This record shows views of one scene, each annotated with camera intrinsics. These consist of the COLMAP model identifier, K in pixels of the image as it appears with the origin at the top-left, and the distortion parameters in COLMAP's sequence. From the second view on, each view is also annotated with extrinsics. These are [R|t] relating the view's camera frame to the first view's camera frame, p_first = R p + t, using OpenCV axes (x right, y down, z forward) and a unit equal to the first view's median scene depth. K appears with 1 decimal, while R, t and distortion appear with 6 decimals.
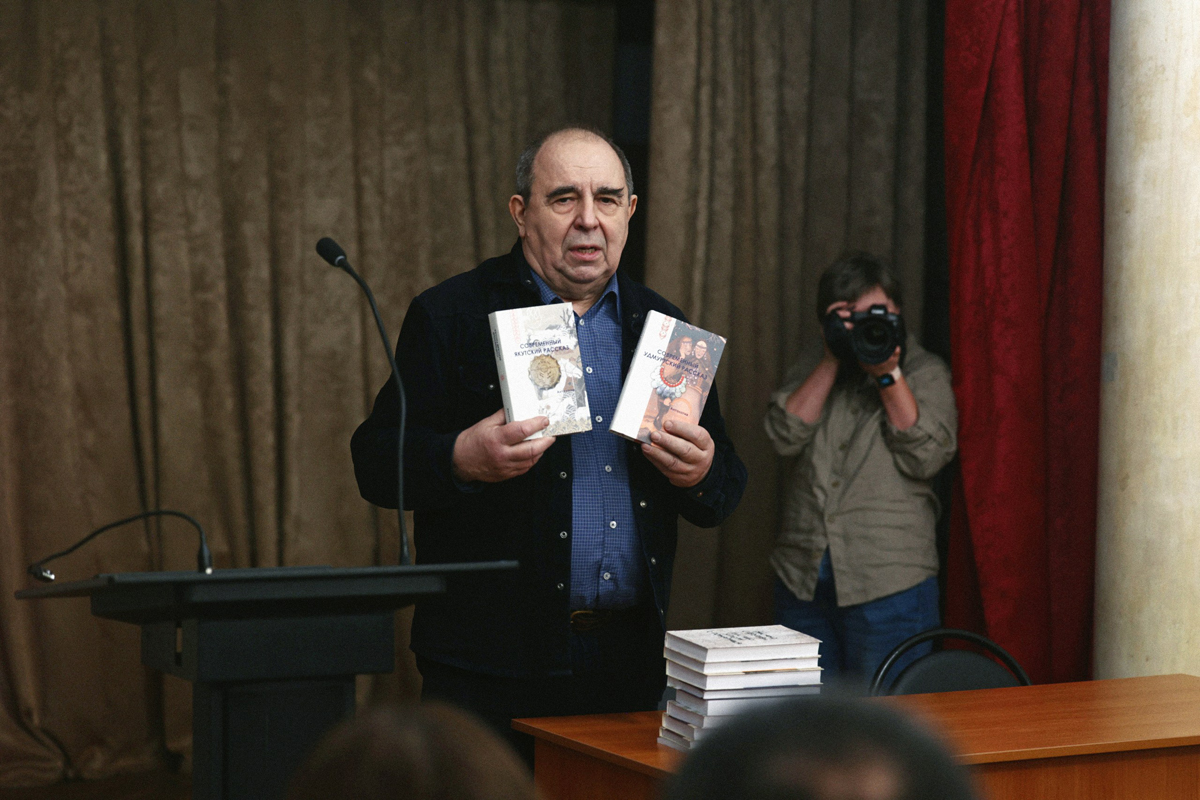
lens RADIAL K [[2758.5, 0, 600.8], [0, 2758.5, 399.0], [0, 0, 1]] dist [-0.152017, 0.000000]
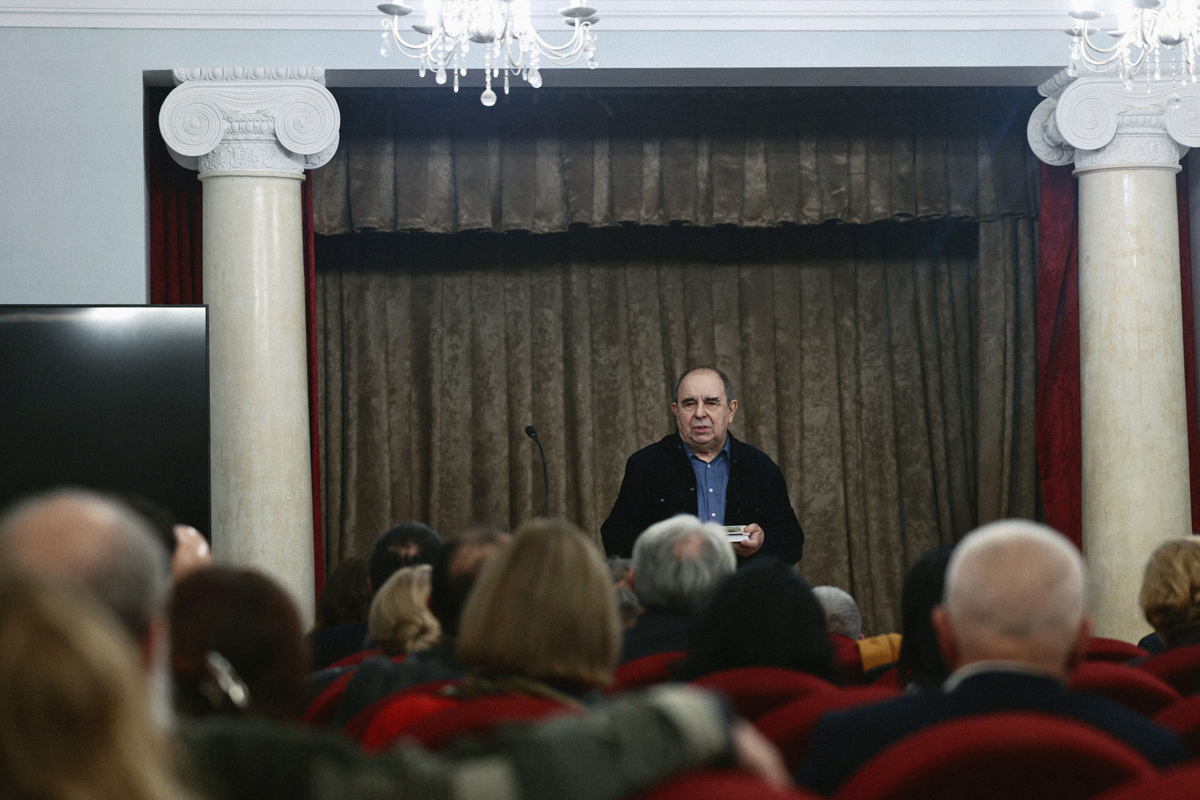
lens RADIAL K [[3208.9, 0, 599.2], [0, 3208.9, 400.4], [0, 0, 1]] dist [0.559448, 0.000000]
pose [[0.934682, -0.042398, -0.352949, 0.414922], [0.014975, 0.996677, -0.080067, 0.062329], [0.355170, 0.069552, 0.932211, -0.677099]]
